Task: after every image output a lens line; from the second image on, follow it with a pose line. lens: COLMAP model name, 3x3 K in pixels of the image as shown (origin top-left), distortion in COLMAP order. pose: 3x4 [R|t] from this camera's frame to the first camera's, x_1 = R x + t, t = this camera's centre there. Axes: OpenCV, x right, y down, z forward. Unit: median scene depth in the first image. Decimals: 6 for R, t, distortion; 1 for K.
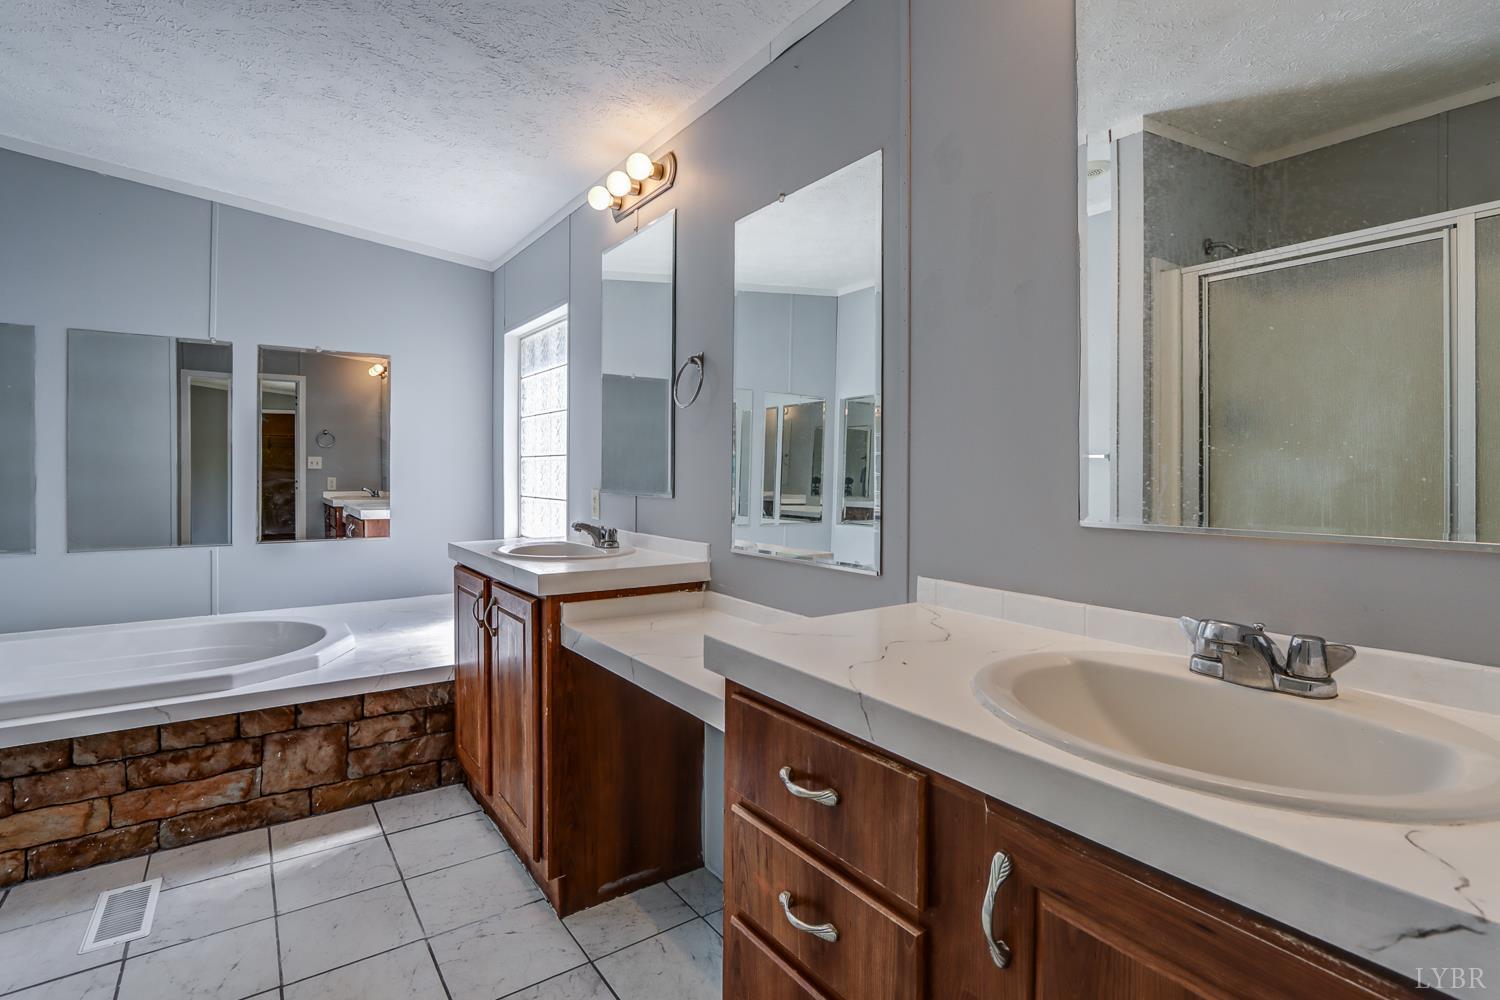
lens RADIAL K [[727.7, 0, 751.1], [0, 727.7, 459.7], [0, 0, 1]] dist [-0.002446, 0.000667]
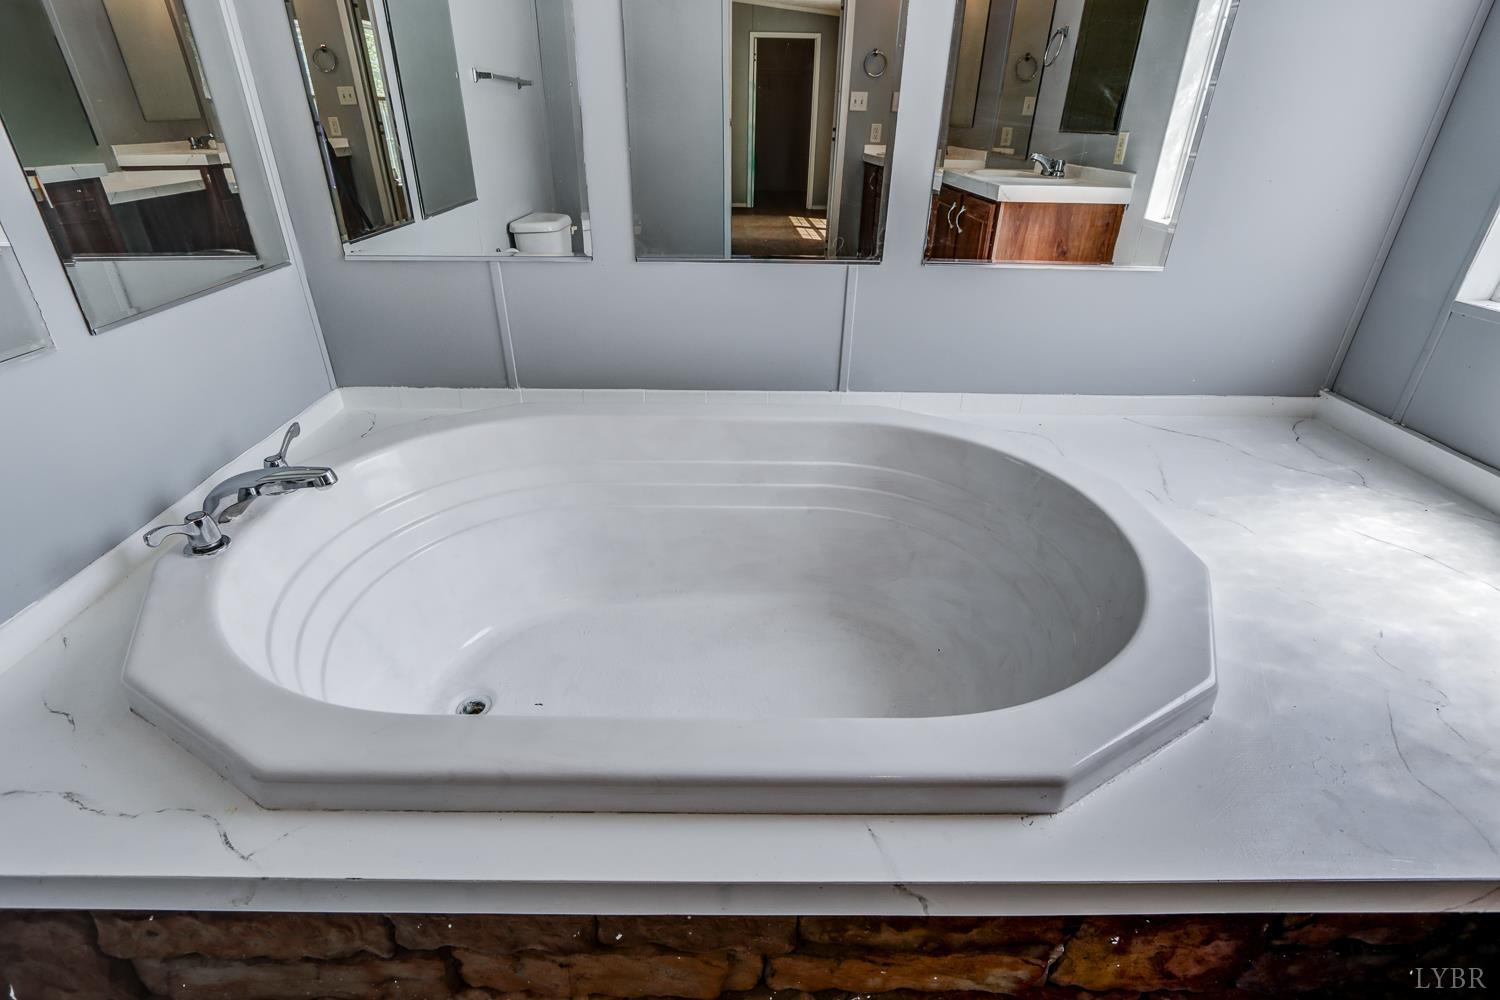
lens RADIAL K [[719.5, 0, 742.8], [0, 719.5, 494.7], [0, 0, 1]] dist [-0.001719, -0.000153]
pose [[0.828952, 0.272210, -0.488610, -0.546775], [-0.010392, 0.880924, 0.473143, 0.028357], [0.559223, -0.387136, 0.733073, 0.566852]]
